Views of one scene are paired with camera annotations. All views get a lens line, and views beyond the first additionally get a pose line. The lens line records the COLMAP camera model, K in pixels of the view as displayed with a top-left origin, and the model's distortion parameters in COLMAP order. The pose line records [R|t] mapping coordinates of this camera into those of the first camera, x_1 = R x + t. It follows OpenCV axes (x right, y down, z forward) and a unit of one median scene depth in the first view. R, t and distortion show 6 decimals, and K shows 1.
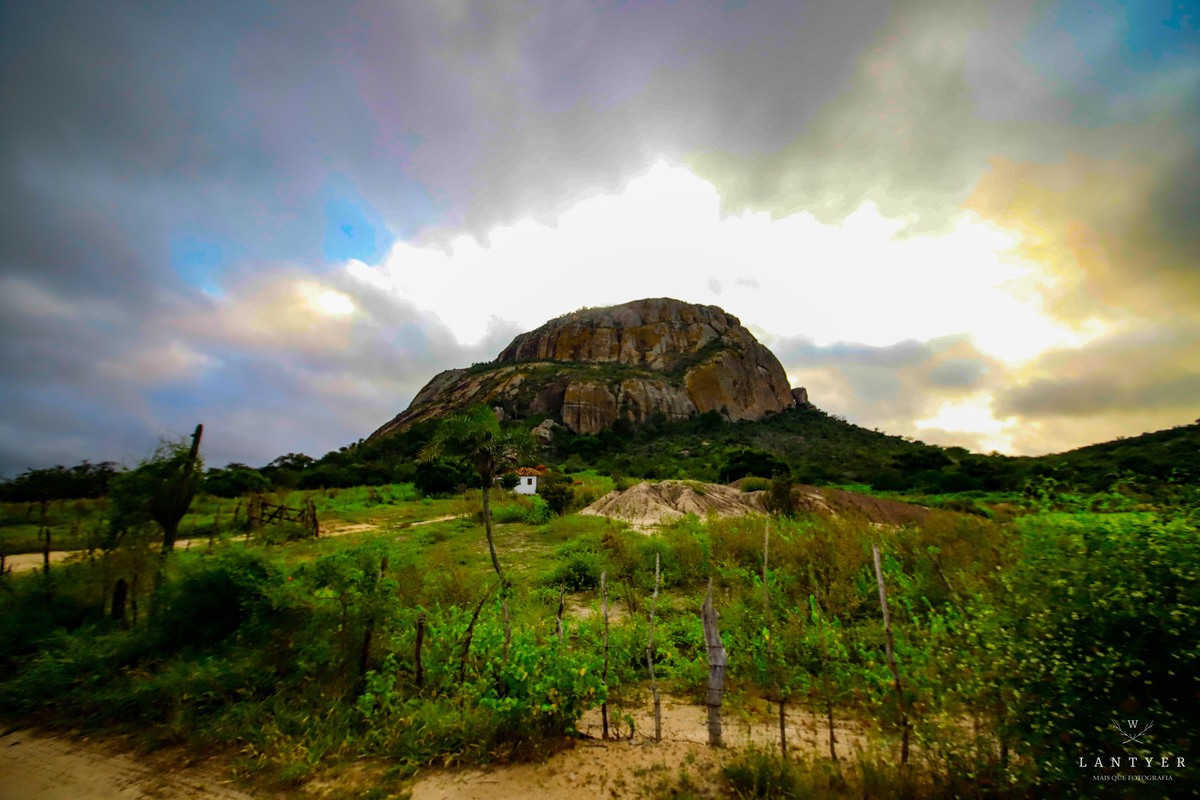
lens RADIAL K [[409.8, 0, 603.8], [0, 409.8, 397.9], [0, 0, 1]] dist [-0.000112, -0.005518]
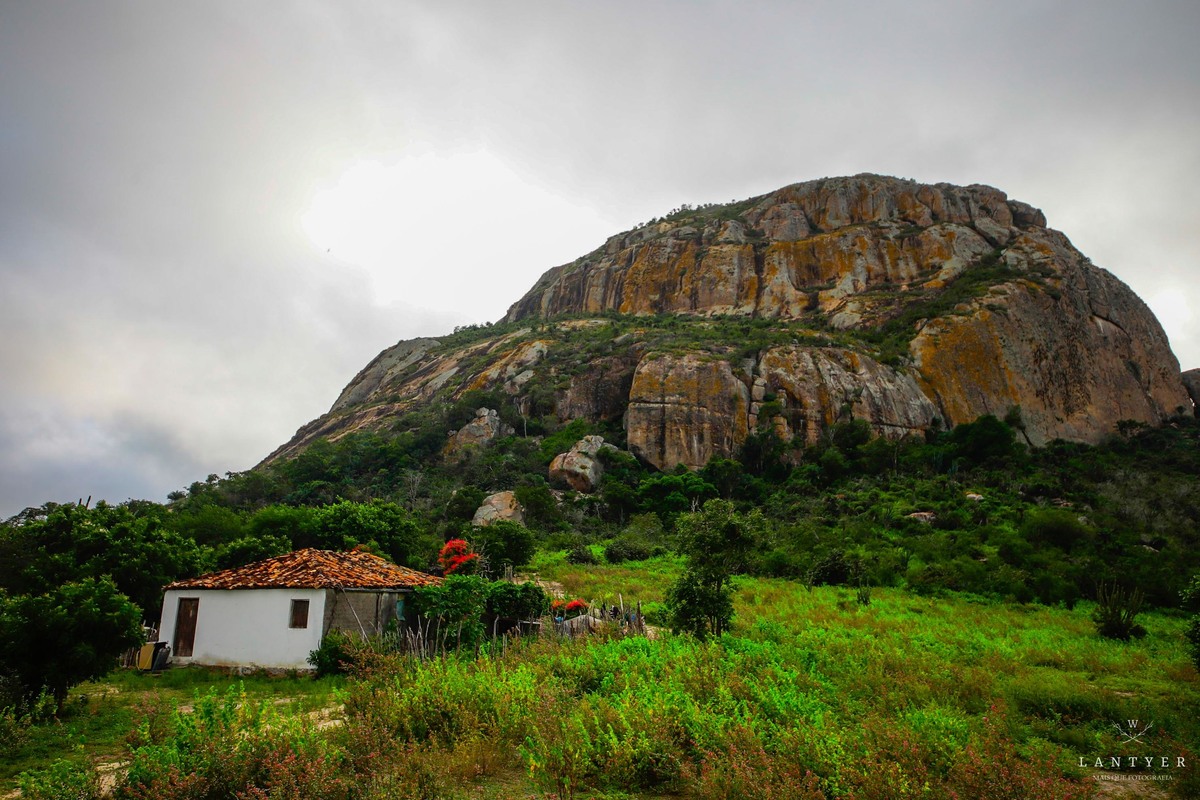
lens RADIAL K [[817.6, 0, 596.9], [0, 817.6, 400.0], [0, 0, 1]] dist [0.071918, -0.053620]
pose [[0.986842, -0.004050, -0.161634, 0.009773], [0.003313, 0.999983, -0.004832, 0.013443], [0.161651, 0.004233, 0.986839, 0.091644]]
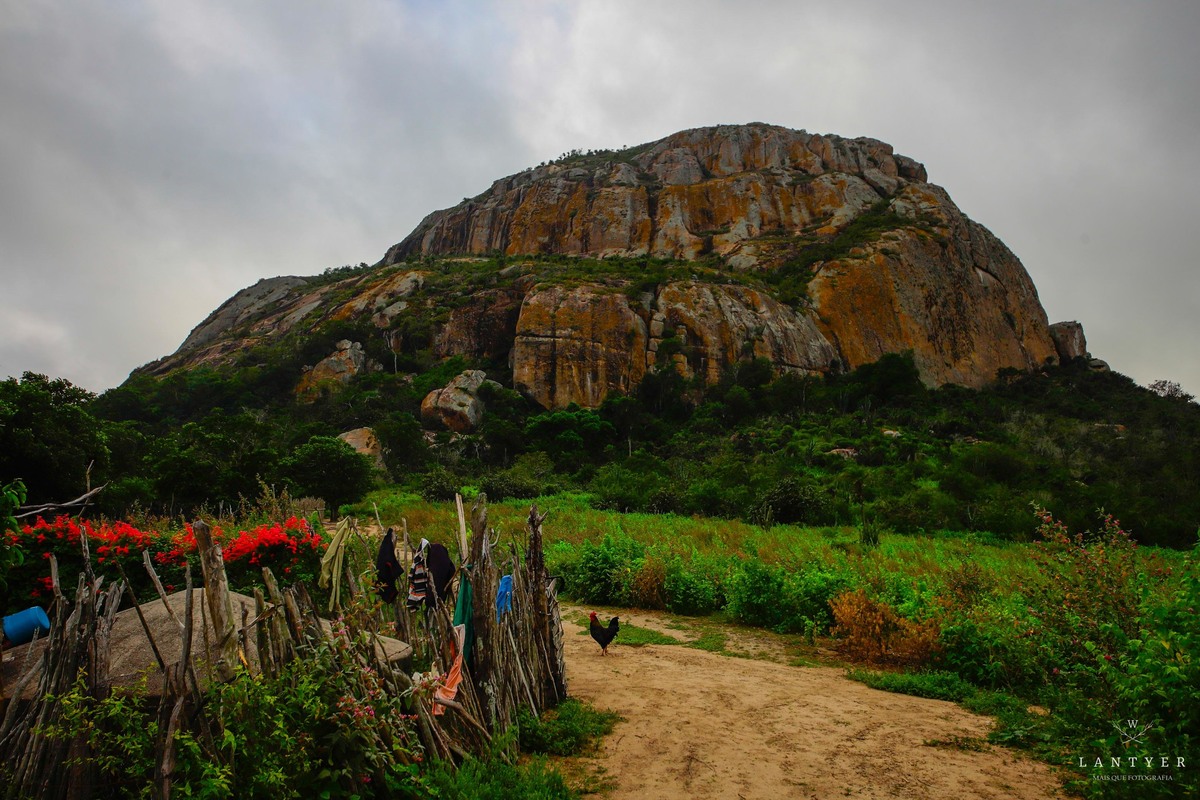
lens RADIAL K [[795.7, 0, 594.8], [0, 795.7, 403.0], [0, 0, 1]] dist [0.094539, -0.077512]
pose [[0.999647, 0.006467, -0.025772, -0.000093], [-0.005305, 0.998977, 0.044912, 0.036183], [0.026036, -0.044759, 0.998658, 0.181727]]
